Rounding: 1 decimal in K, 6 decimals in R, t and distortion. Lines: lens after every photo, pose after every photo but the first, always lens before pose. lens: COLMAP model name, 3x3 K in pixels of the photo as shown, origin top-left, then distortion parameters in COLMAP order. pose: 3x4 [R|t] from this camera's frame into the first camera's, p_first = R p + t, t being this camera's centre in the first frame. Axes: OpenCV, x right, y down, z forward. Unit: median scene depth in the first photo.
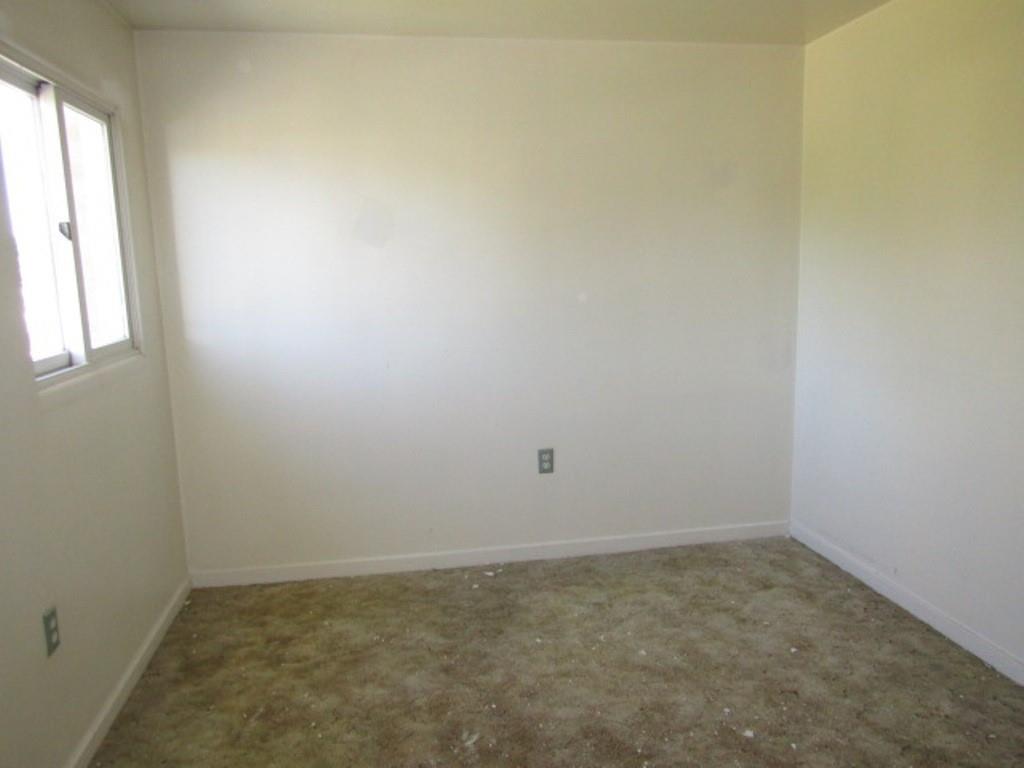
lens RADIAL K [[734.8, 0, 510.7], [0, 734.8, 387.5], [0, 0, 1]] dist [-0.002528, 0.007817]
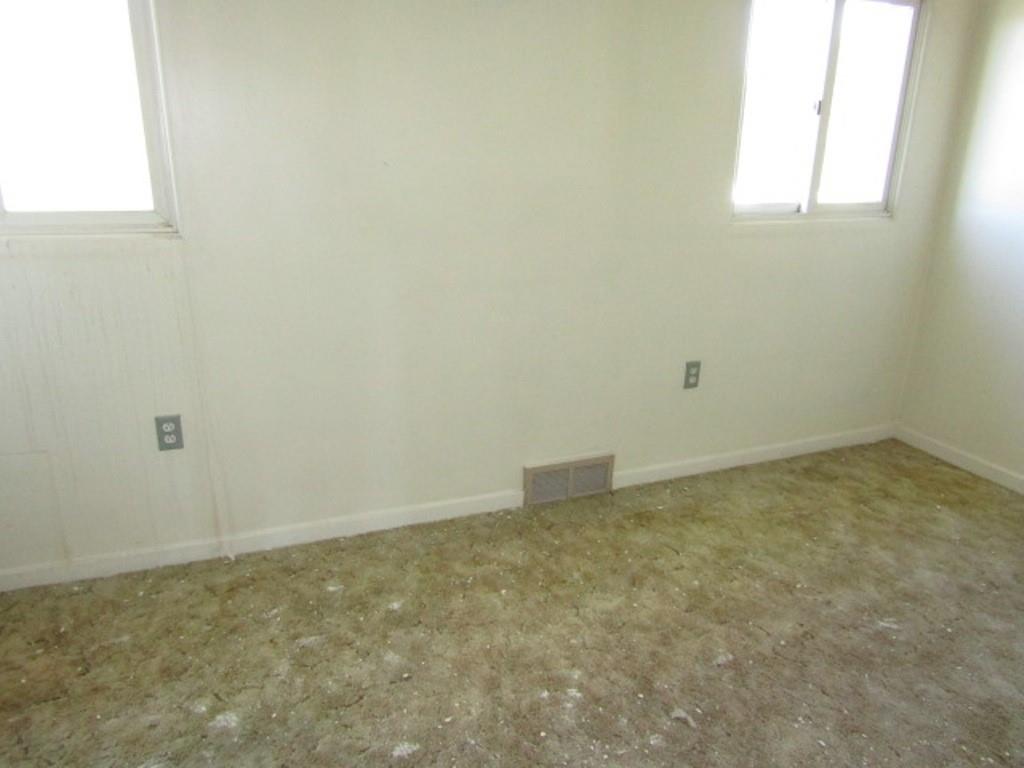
lens RADIAL K [[734.8, 0, 508.9], [0, 734.8, 382.4], [0, 0, 1]] dist [-0.002528, 0.007817]
pose [[0.224463, 0.333121, -0.915777, 0.546601], [-0.191978, 0.936456, 0.293588, -0.028346], [0.955385, 0.109910, 0.274152, 0.150331]]
